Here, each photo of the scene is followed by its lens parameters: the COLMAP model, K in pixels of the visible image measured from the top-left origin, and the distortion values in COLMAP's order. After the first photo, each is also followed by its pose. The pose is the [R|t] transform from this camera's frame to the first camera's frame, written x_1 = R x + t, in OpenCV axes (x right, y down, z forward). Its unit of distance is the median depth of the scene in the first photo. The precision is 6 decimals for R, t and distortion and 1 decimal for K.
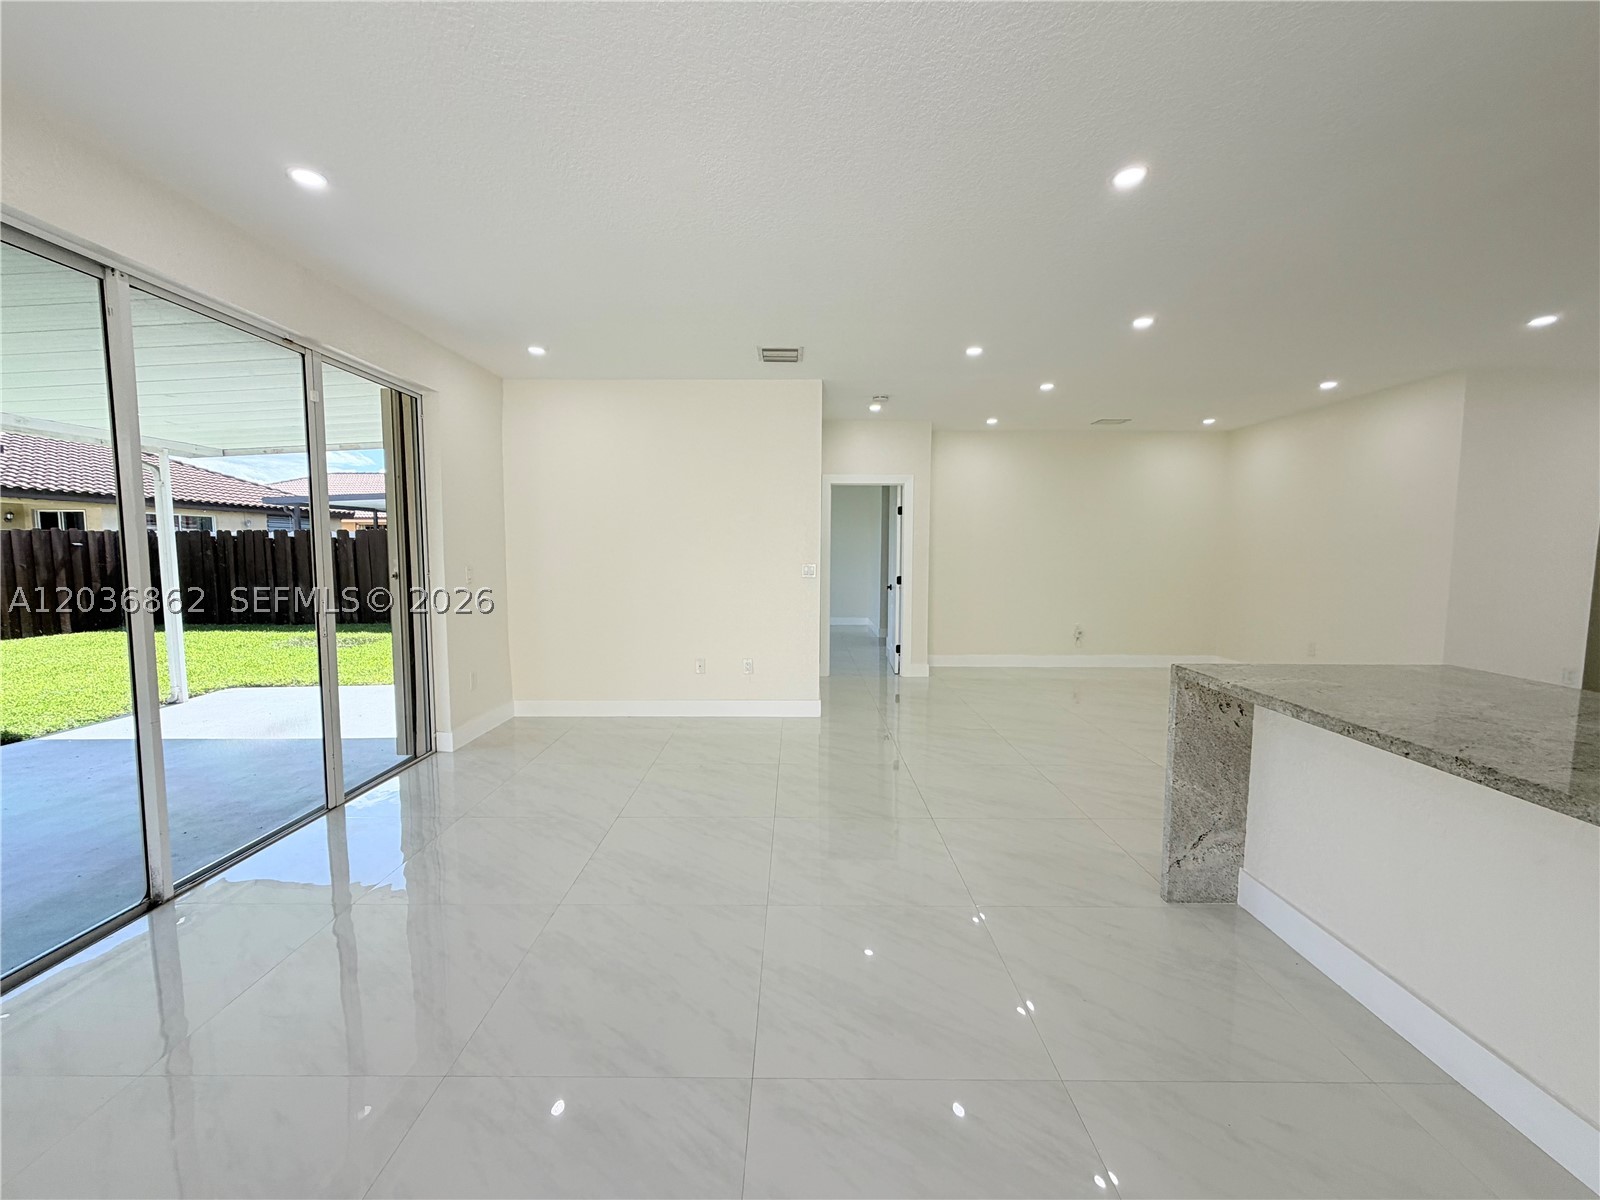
lens RADIAL K [[639.3, 0, 790.6], [0, 639.3, 600.3], [0, 0, 1]] dist [-0.000793, 0.000733]
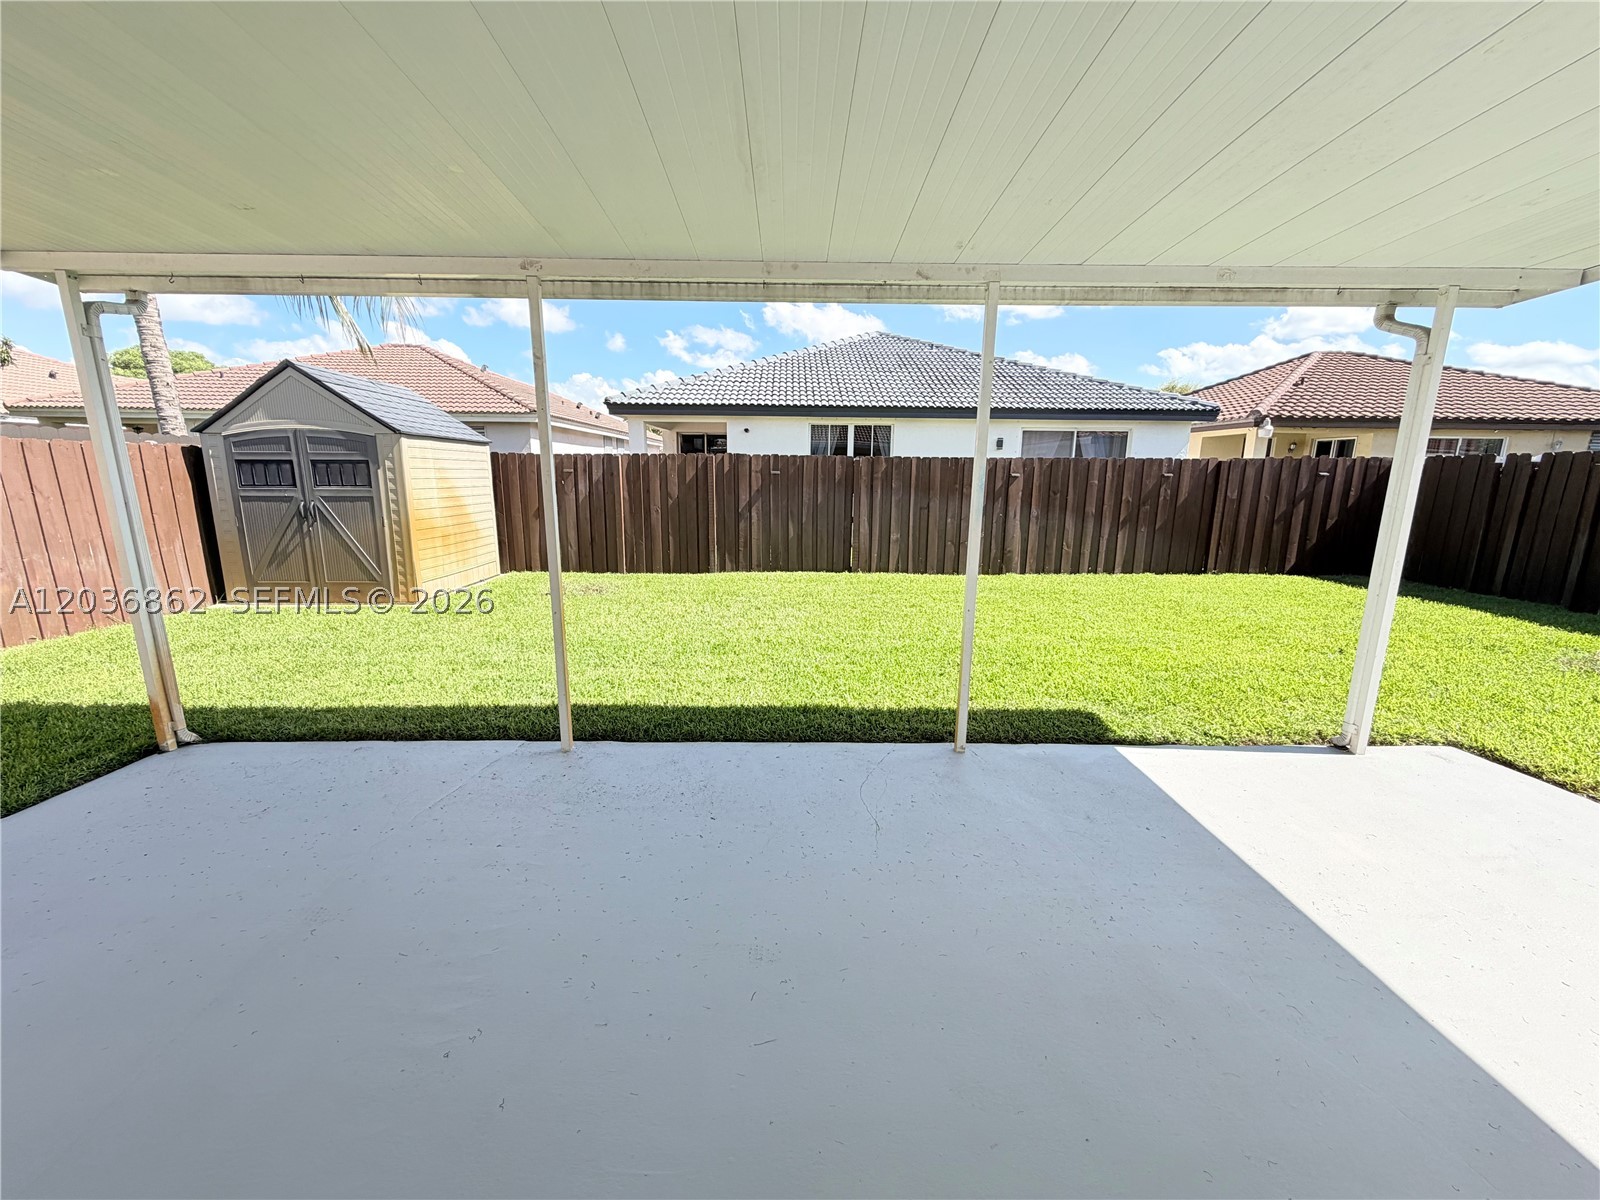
lens RADIAL K [[639.3, 0, 790.6], [0, 639.3, 600.3], [0, 0, 1]] dist [-0.000793, 0.000733]
pose [[0.014273, 0.198861, -0.979924, -0.229278], [-0.091994, 0.976128, 0.196751, -0.022939], [0.995657, 0.087338, 0.032227, 0.252203]]
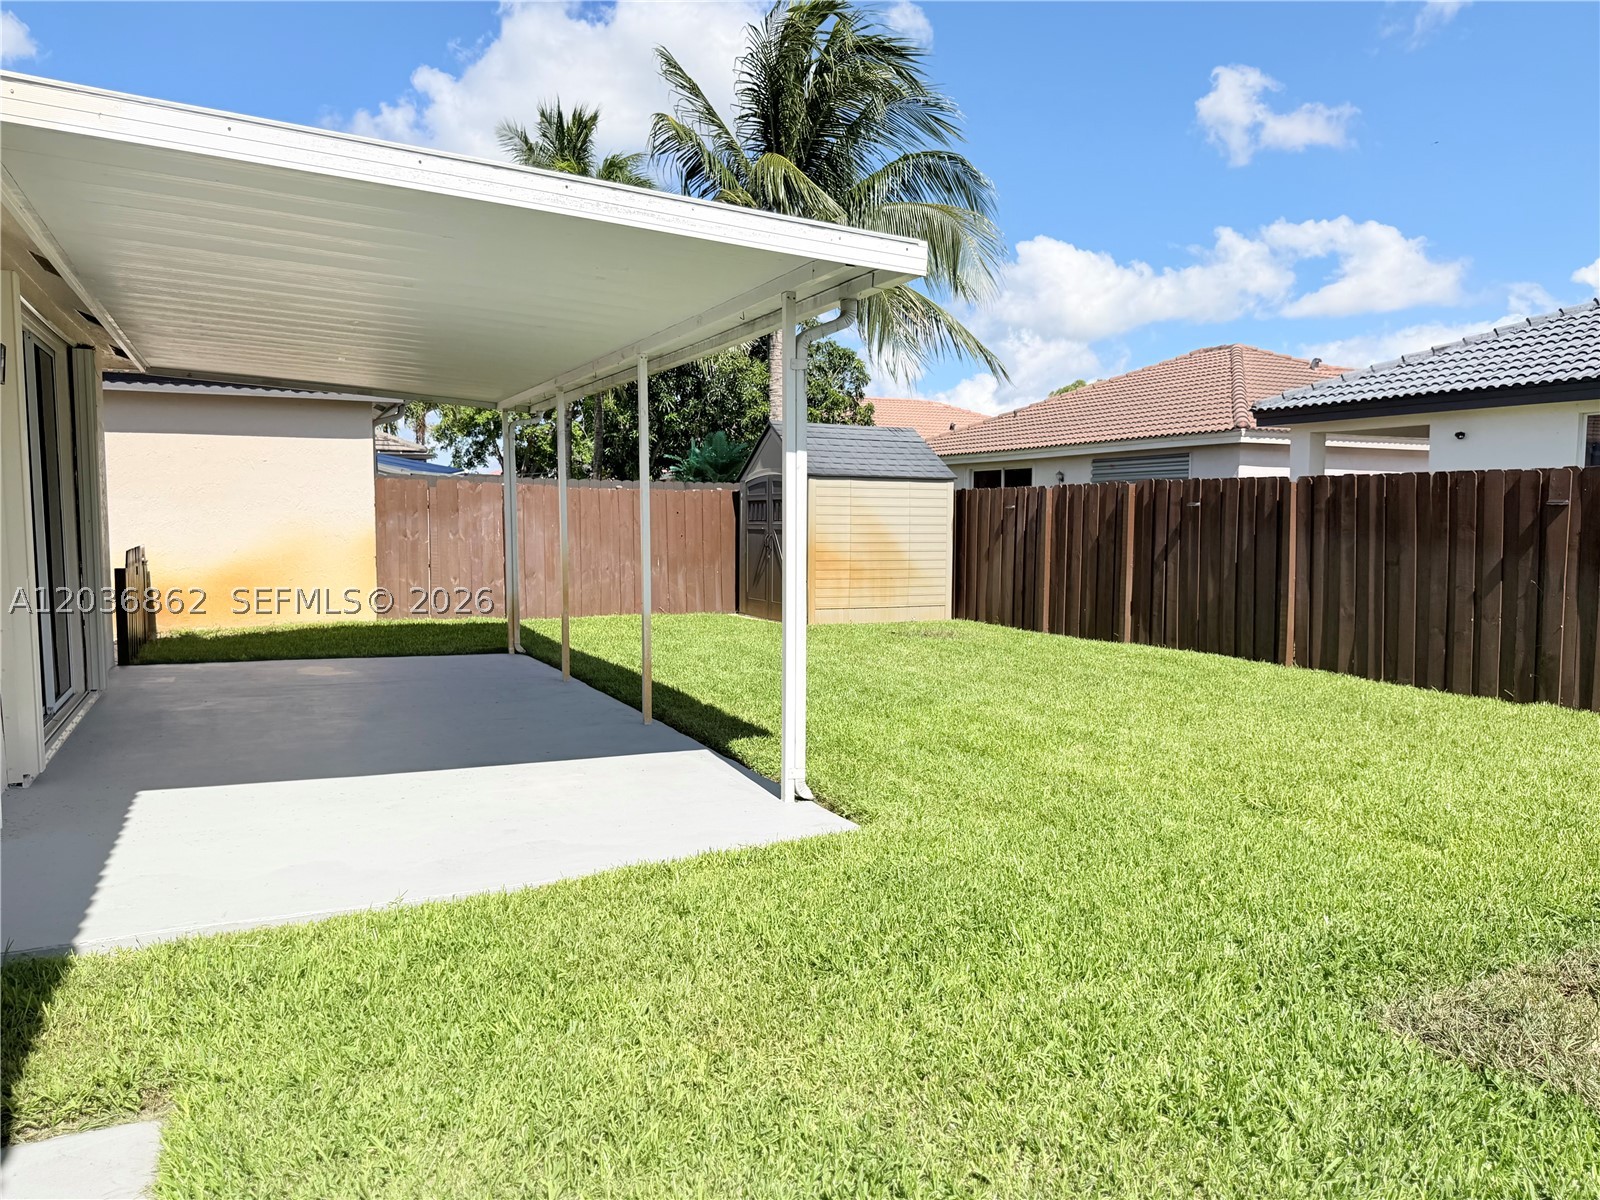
lens RADIAL K [[1125.8, 0, 800.0], [0, 1125.8, 600.0], [0, 0, 1]] dist [0.156610, -0.267803]
pose [[-0.897234, 0.030657, -0.440490, -0.364850], [-0.039852, 0.987893, 0.149930, -0.107349], [0.439754, 0.152077, -0.885149, 1.475725]]
